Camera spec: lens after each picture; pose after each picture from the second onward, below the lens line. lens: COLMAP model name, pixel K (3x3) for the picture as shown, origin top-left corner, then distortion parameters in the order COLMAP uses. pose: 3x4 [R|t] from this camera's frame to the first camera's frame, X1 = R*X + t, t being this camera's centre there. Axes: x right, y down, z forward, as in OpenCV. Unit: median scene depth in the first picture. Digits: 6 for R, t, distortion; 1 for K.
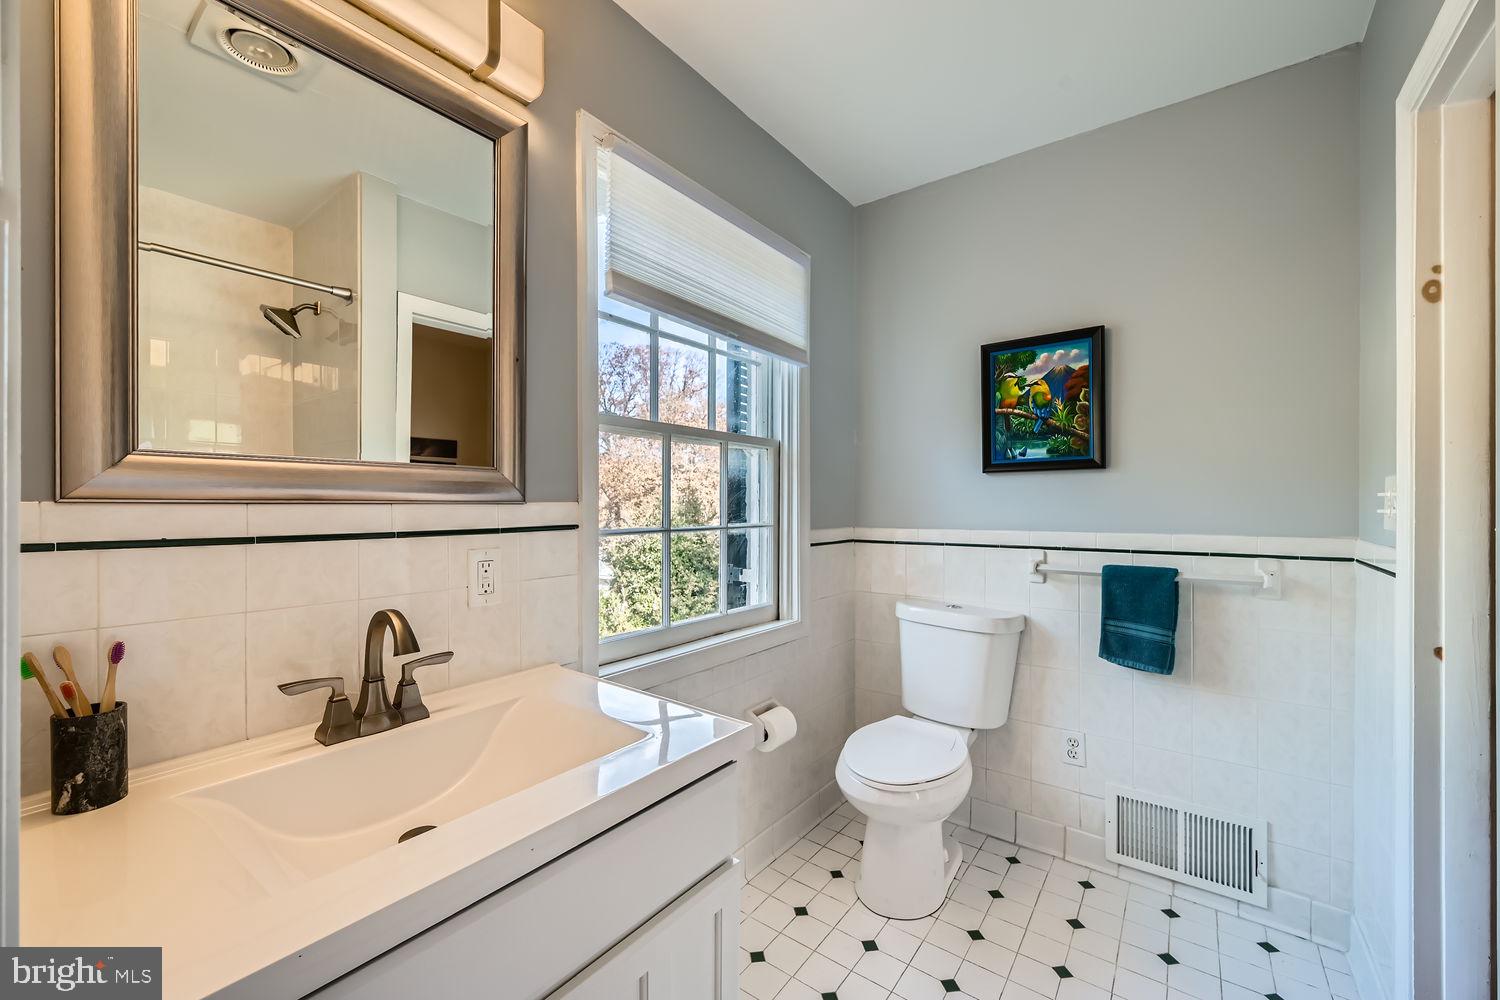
lens RADIAL K [[598.7, 0, 753.5], [0, 598.7, 500.2], [0, 0, 1]] dist [-0.001842, -0.000146]
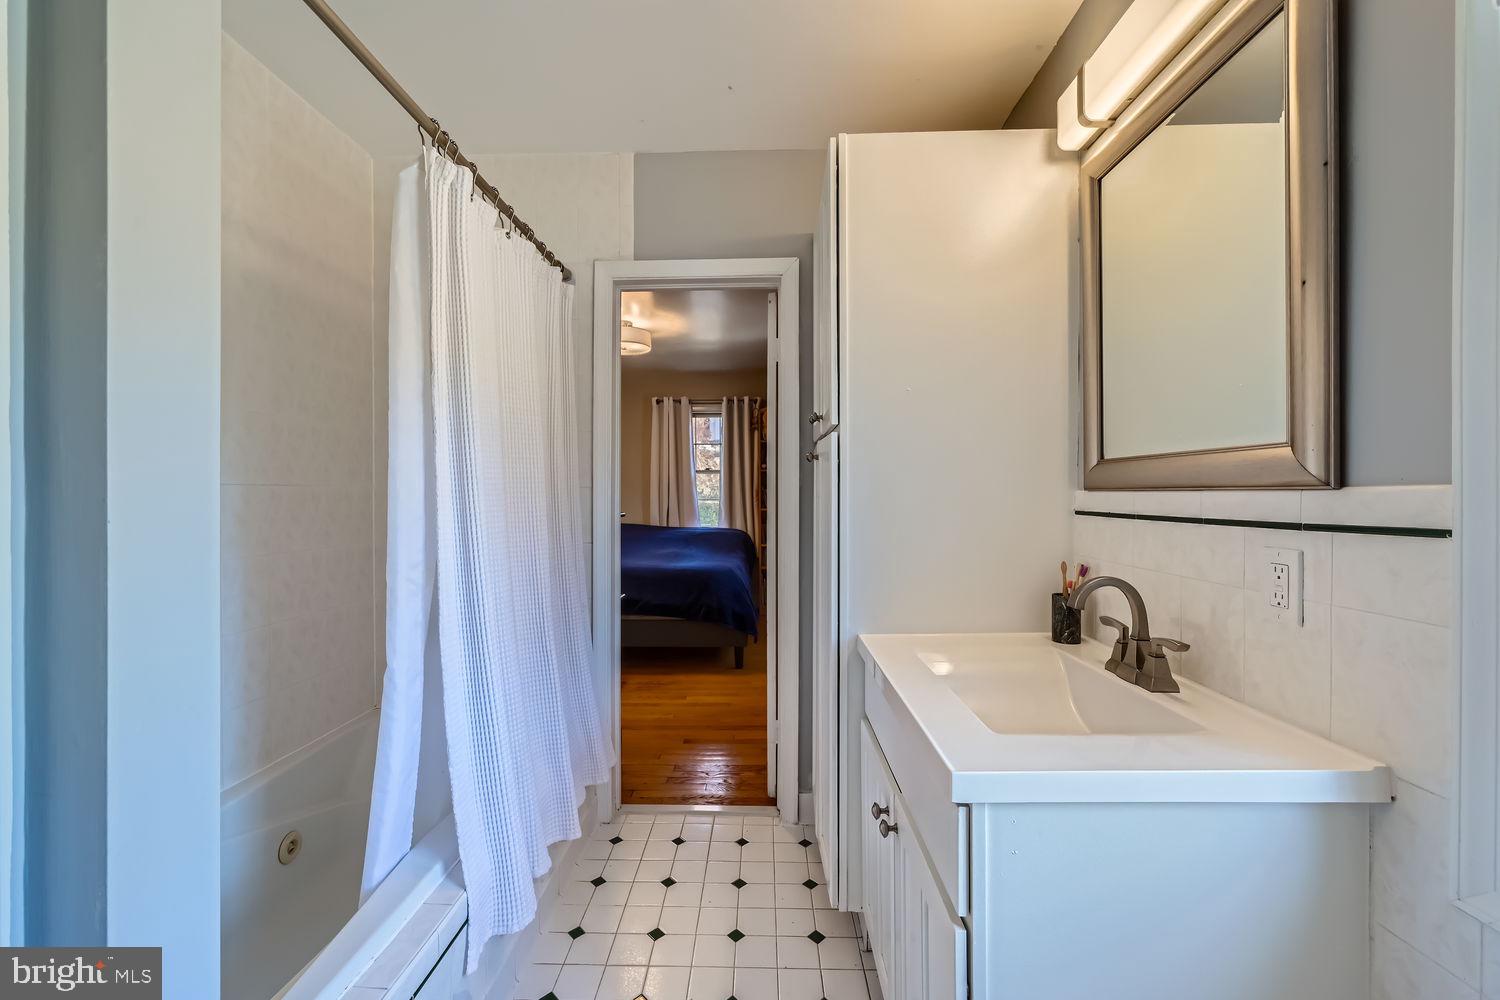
lens RADIAL K [[598.7, 0, 753.5], [0, 598.7, 500.2], [0, 0, 1]] dist [-0.001842, -0.000146]
pose [[-0.812209, 0.001482, -0.583365, 0.545046], [-0.001890, 0.999985, 0.005171, 0.017280], [0.583364, 0.005302, -0.812194, 1.228439]]
